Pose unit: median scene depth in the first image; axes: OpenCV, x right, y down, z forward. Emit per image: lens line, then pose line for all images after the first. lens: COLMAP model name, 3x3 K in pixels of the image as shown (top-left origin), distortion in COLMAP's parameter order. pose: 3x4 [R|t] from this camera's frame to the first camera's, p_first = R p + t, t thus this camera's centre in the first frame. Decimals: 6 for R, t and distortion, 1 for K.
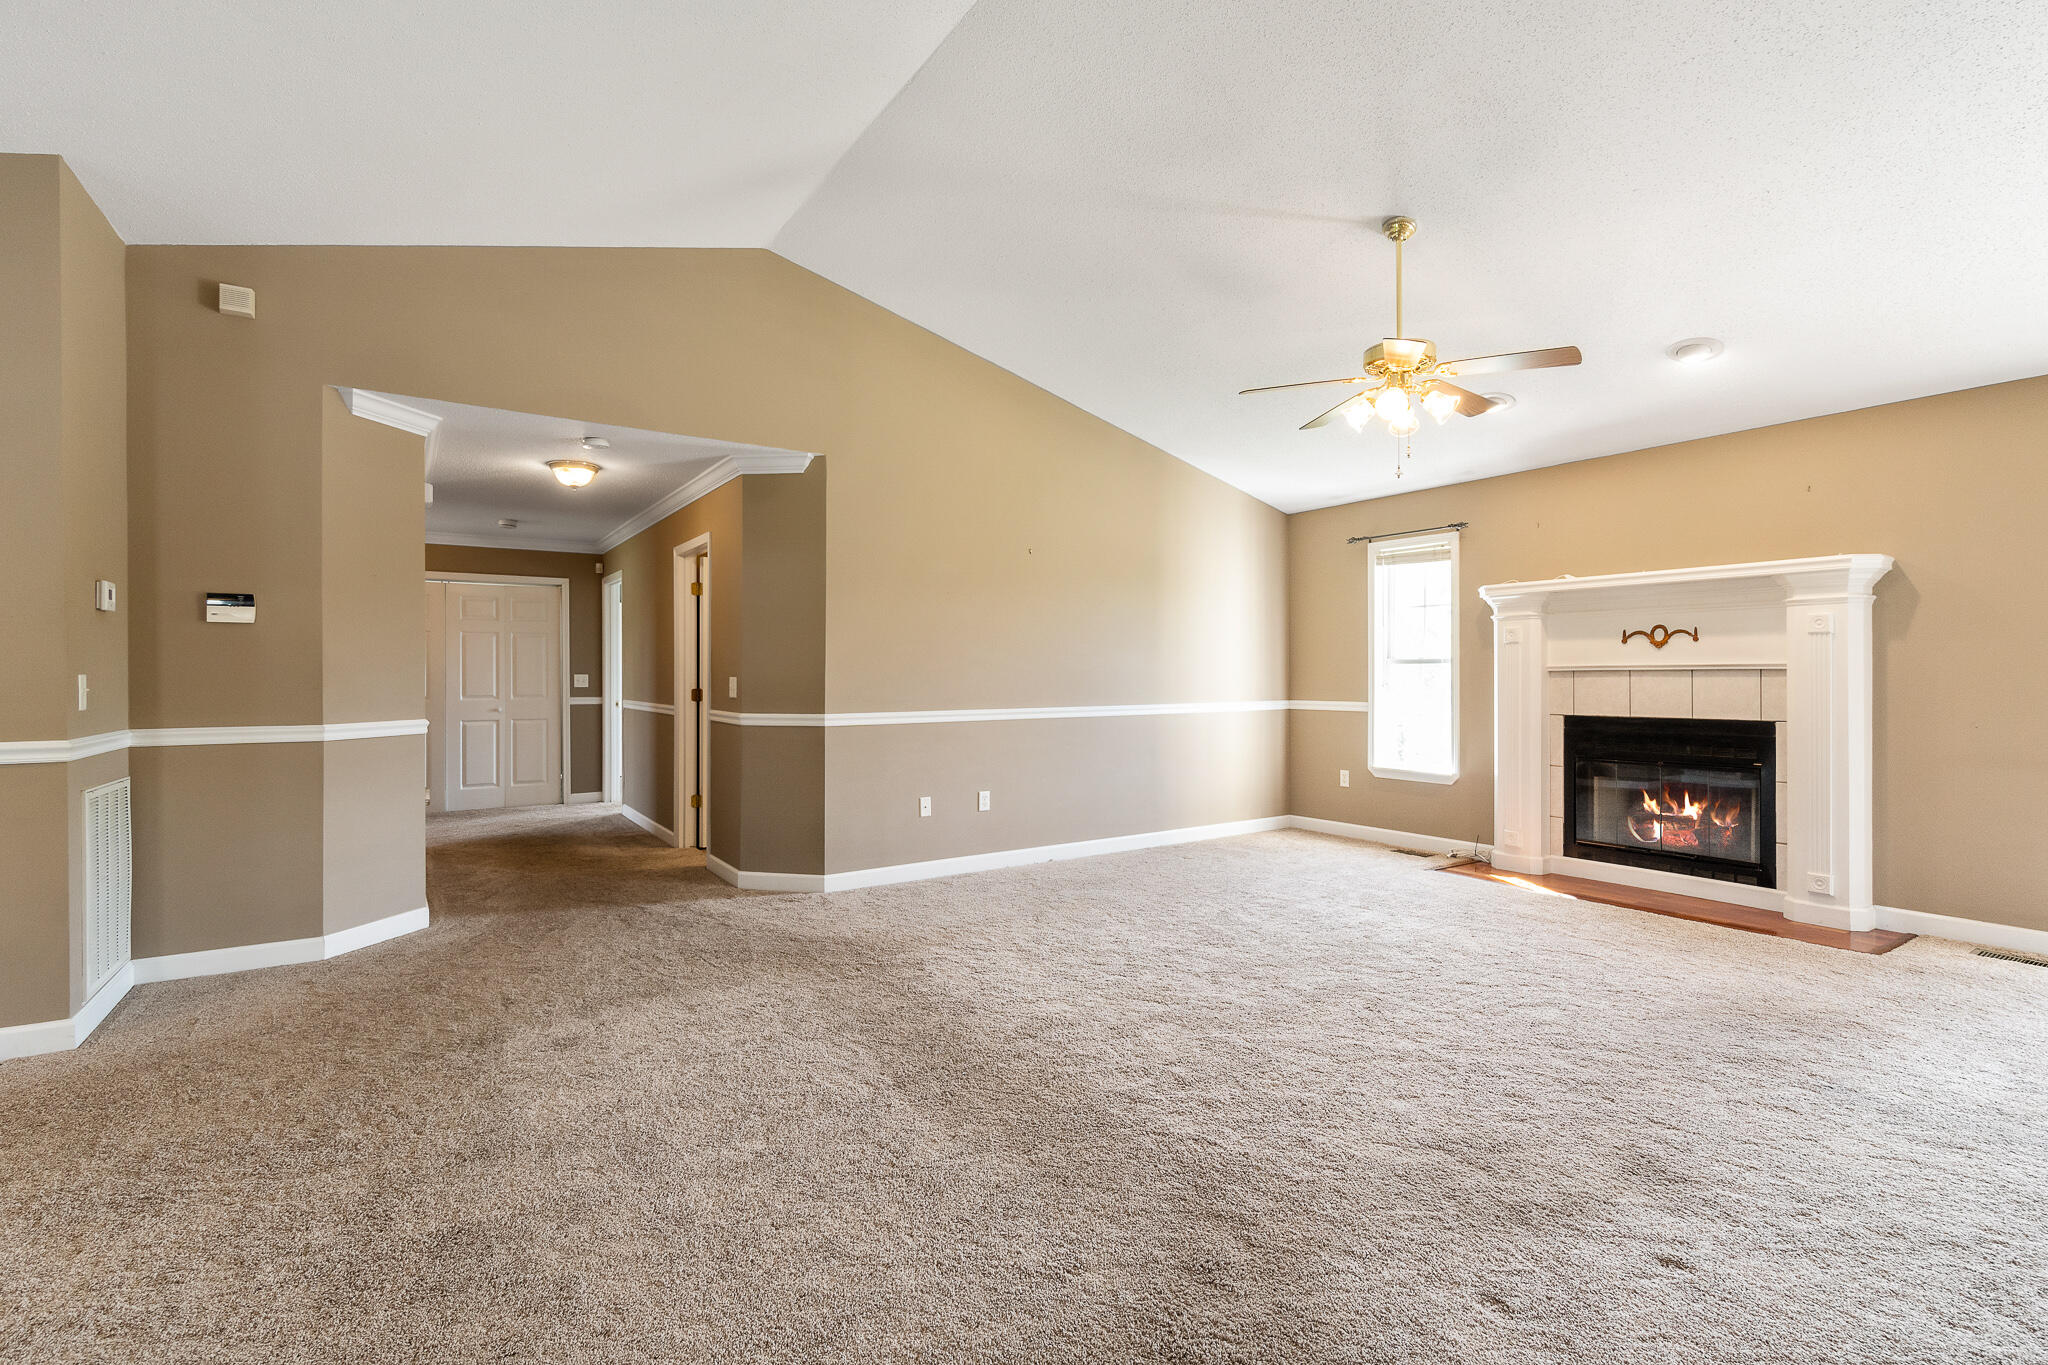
lens RADIAL K [[942.3, 0, 1021.2], [0, 942.3, 675.7], [0, 0, 1]] dist [0.004833, 0.000104]
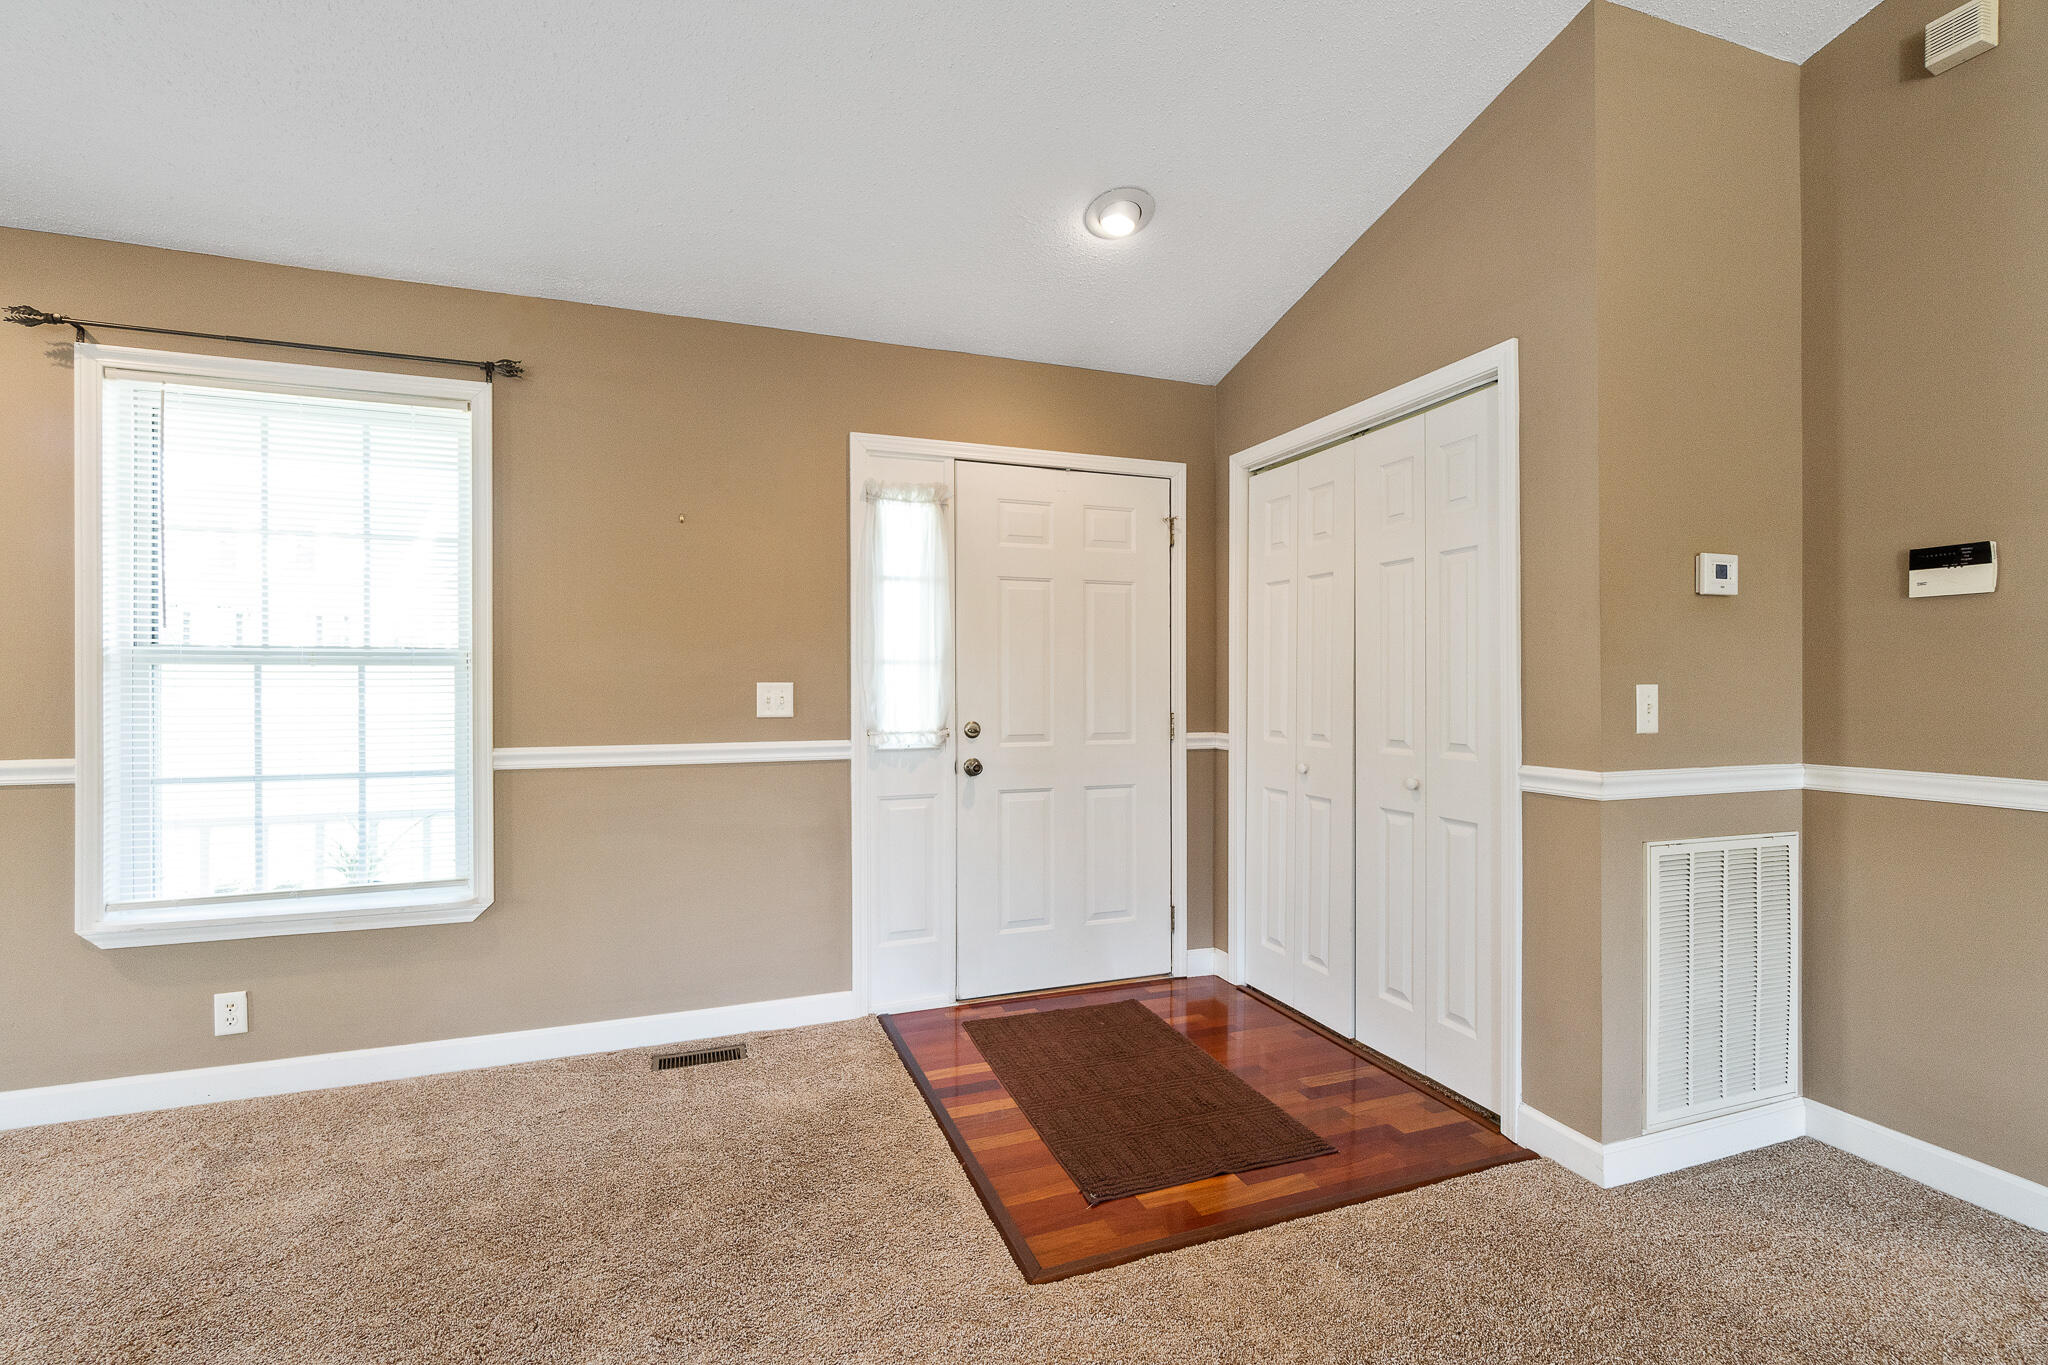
lens RADIAL K [[879.1, 0, 989.9], [0, 879.1, 685.1], [0, 0, 1]] dist [-0.000055, -0.000140]
pose [[-0.222172, 0.003053, -0.975003, -0.125313], [-0.001319, 0.999993, 0.003432, -0.001410], [0.975007, 0.002048, -0.222167, 0.388043]]
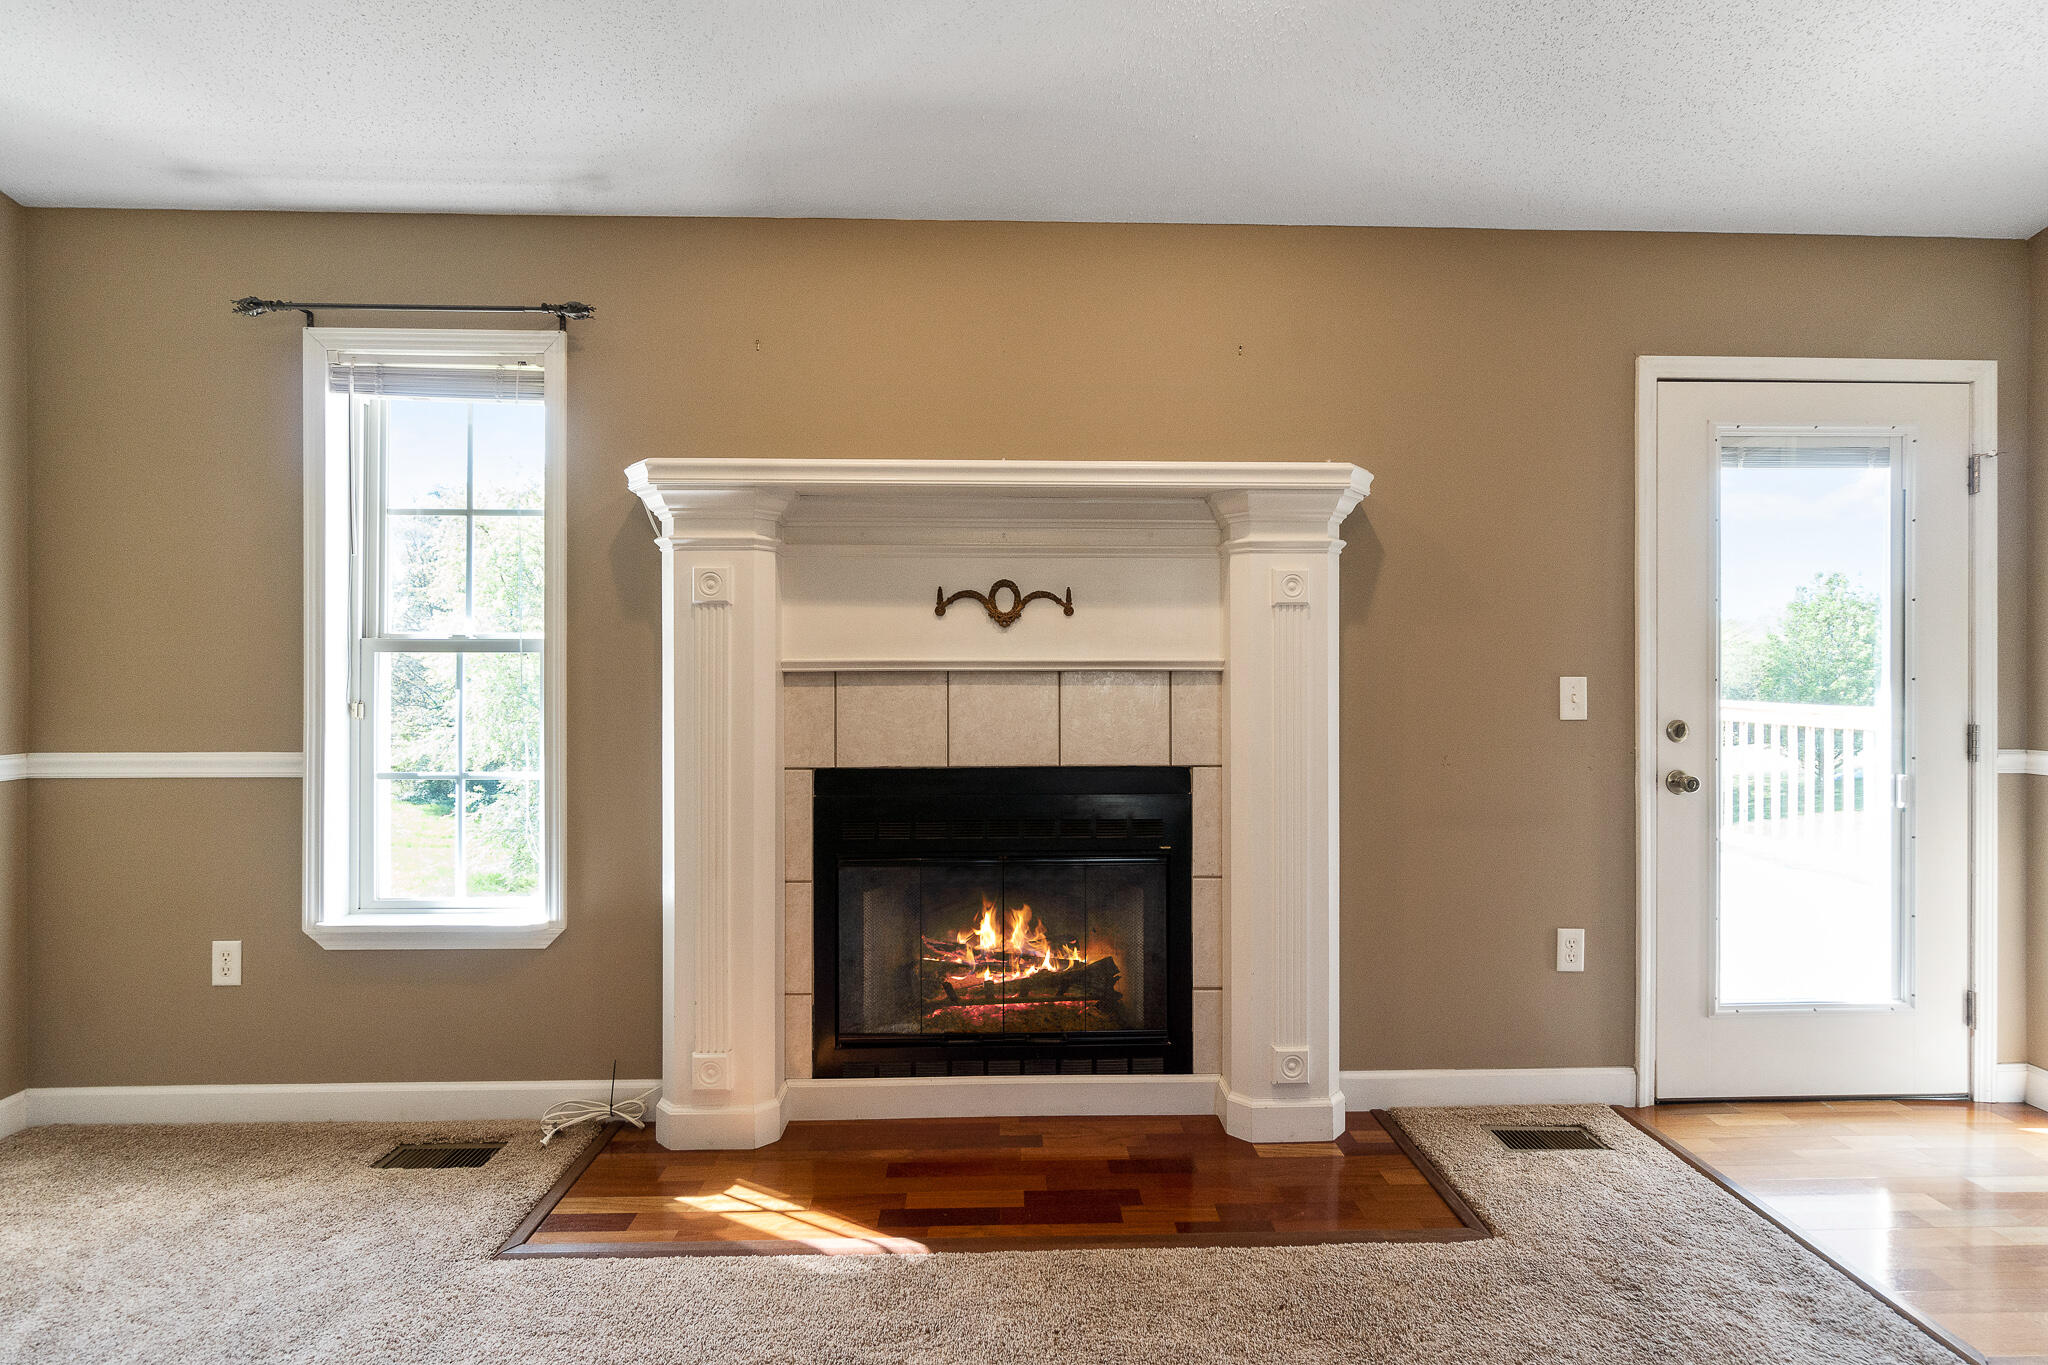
lens RADIAL K [[862.2, 0, 1024.0], [0, 862.2, 682.5], [0, 0, 1]] dist [-0.000195, -0.000045]
pose [[0.523227, 0.000863, 0.852193, 0.286695], [-0.000481, 1.000000, -0.000717, 0.000325], [-0.852193, -0.000035, 0.523228, 0.732525]]
